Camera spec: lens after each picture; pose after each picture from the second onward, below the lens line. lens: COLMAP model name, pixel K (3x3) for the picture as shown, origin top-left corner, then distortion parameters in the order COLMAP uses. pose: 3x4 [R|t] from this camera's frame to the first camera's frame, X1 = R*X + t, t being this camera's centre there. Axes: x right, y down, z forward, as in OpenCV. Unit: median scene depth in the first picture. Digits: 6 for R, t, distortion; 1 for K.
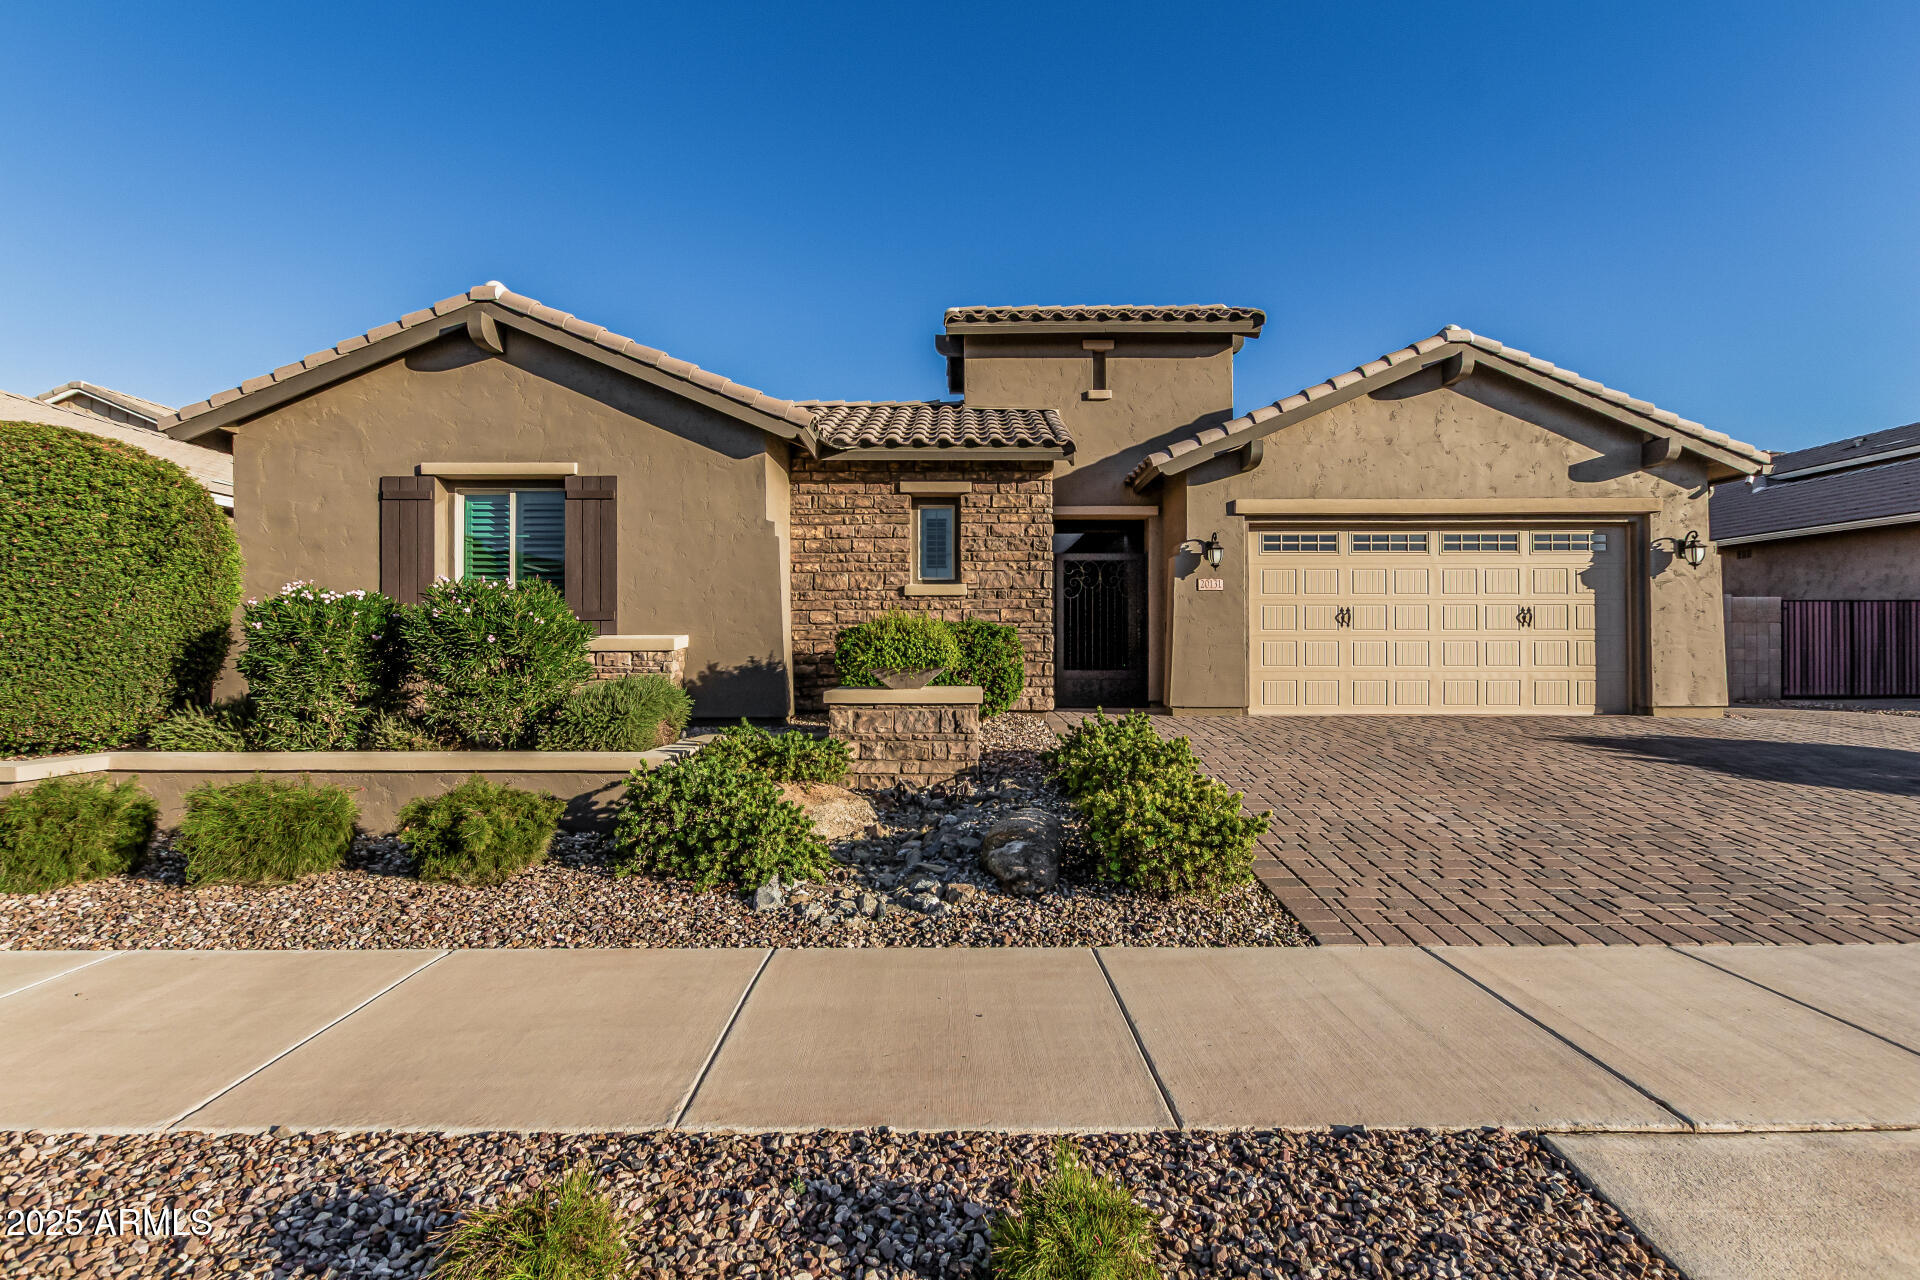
lens RADIAL K [[842.0, 0, 960.0], [0, 842.0, 640.0], [0, 0, 1]] dist [-0.006329, -0.000263]
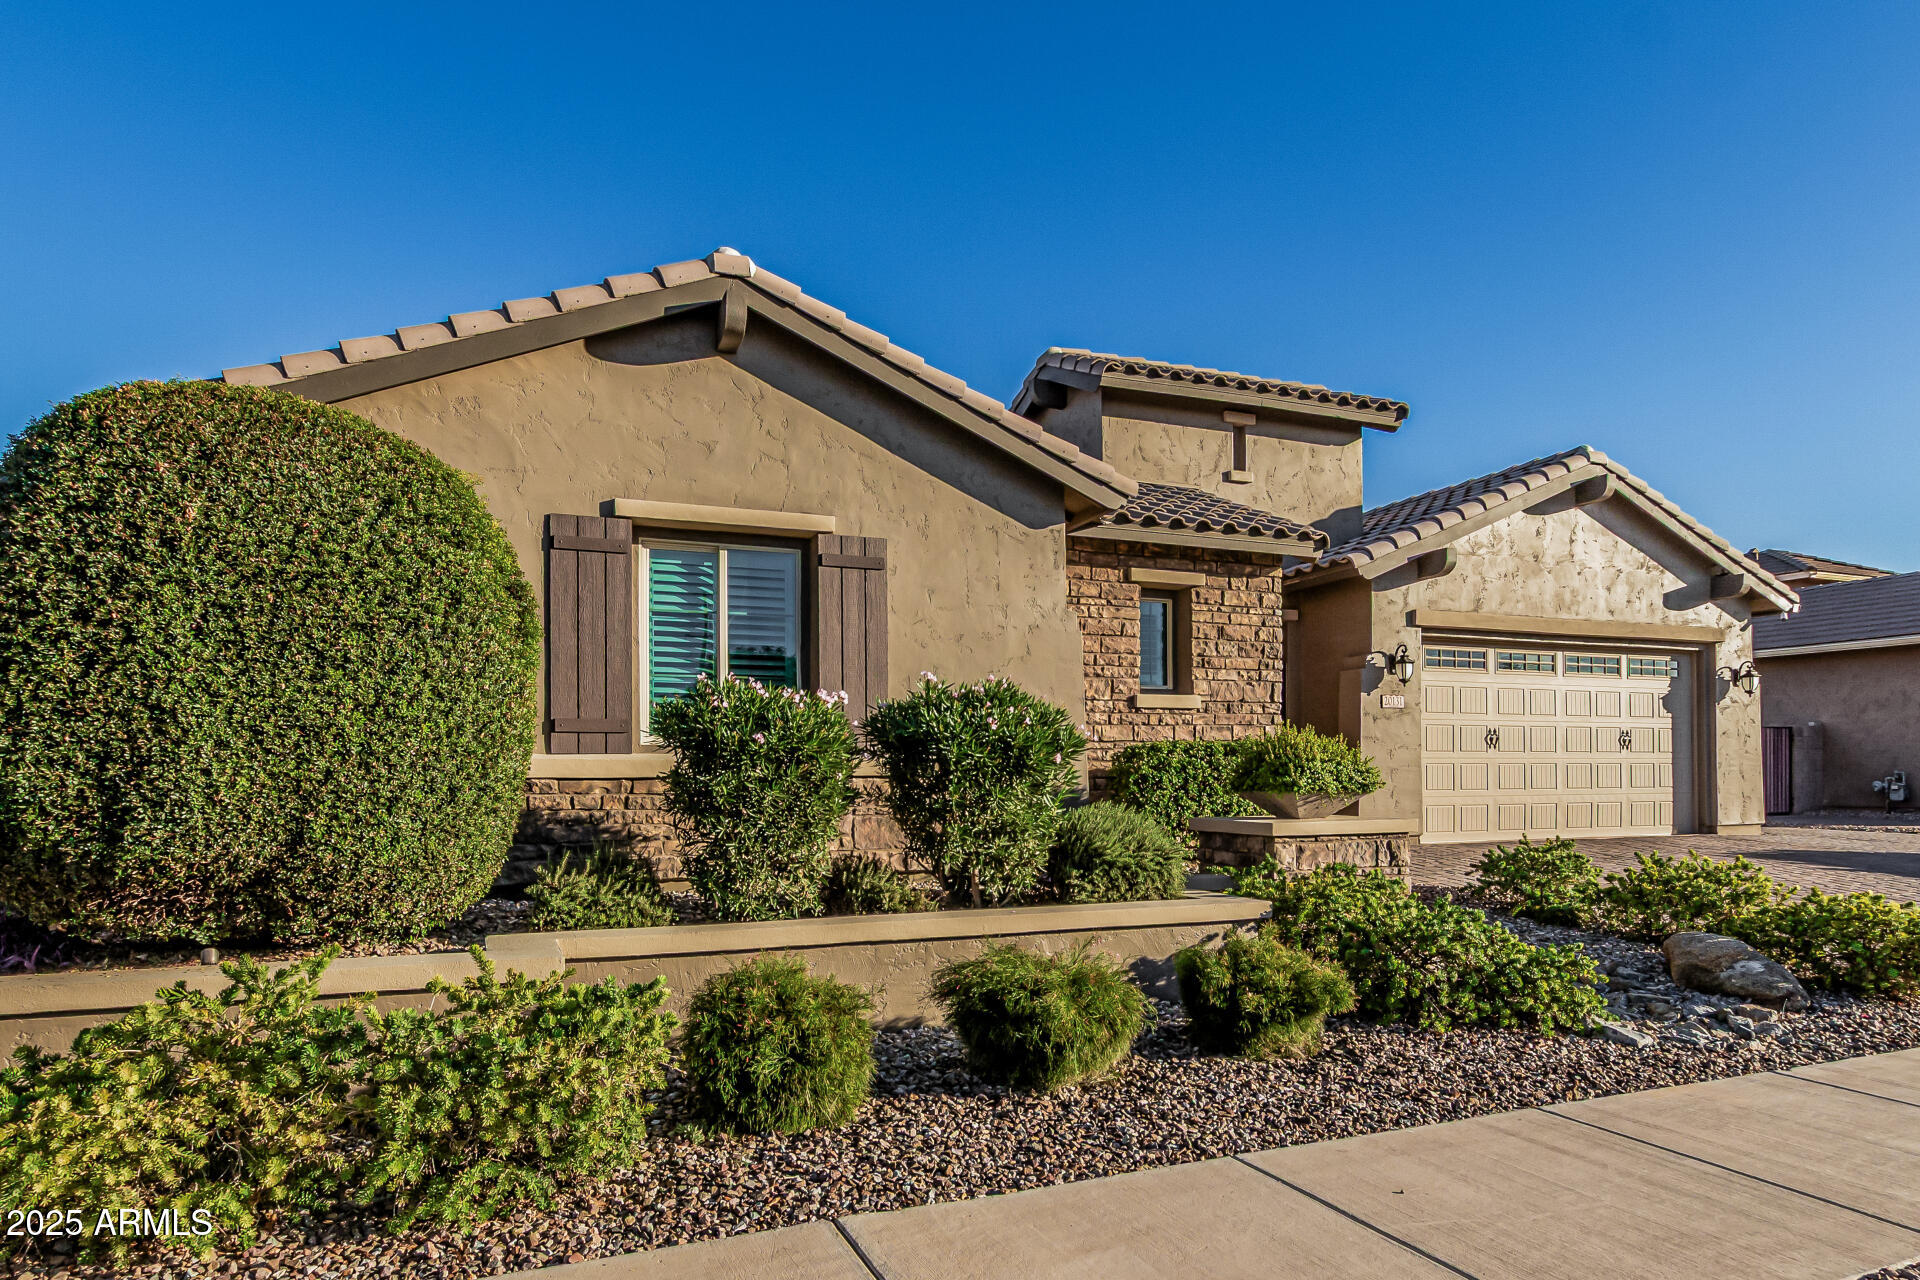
lens RADIAL K [[1162.0, 0, 969.8], [0, 1162.0, 753.4], [0, 0, 1]] dist [-0.001225, -0.000303]
pose [[0.917925, 0.004278, 0.396730, -0.647905], [-0.001699, 0.999975, -0.006851, -0.000251], [-0.396749, 0.005615, 0.917910, 0.030332]]
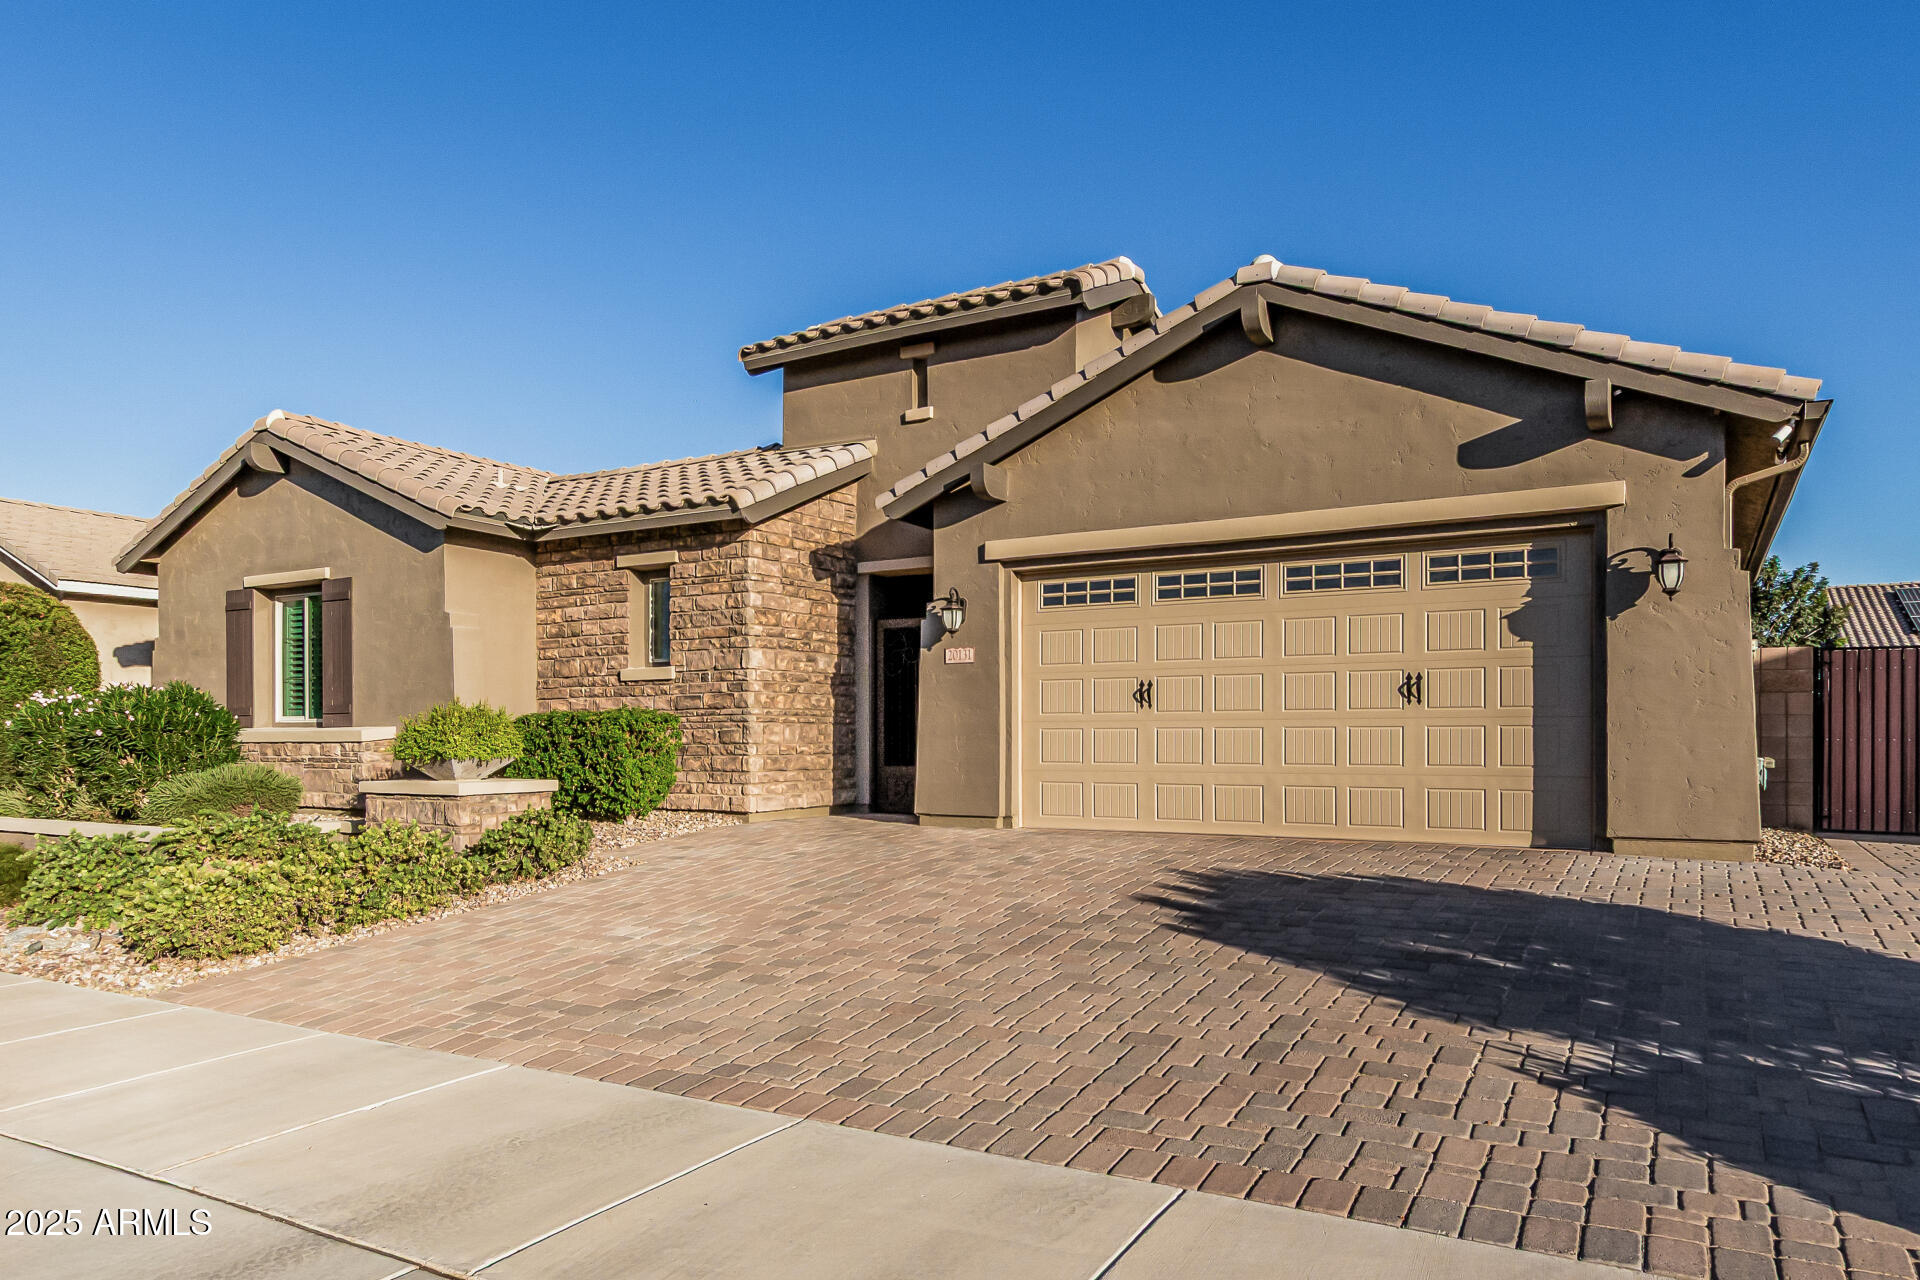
lens RADIAL K [[1224.8, 0, 959.9], [0, 1224.8, 726.4], [0, 0, 1]] dist [-0.002313, 0.000263]
pose [[0.870651, -0.005397, -0.491871, 0.885738], [0.008539, 0.999955, 0.004144, -0.006003], [0.491827, -0.007808, 0.870658, 0.027314]]
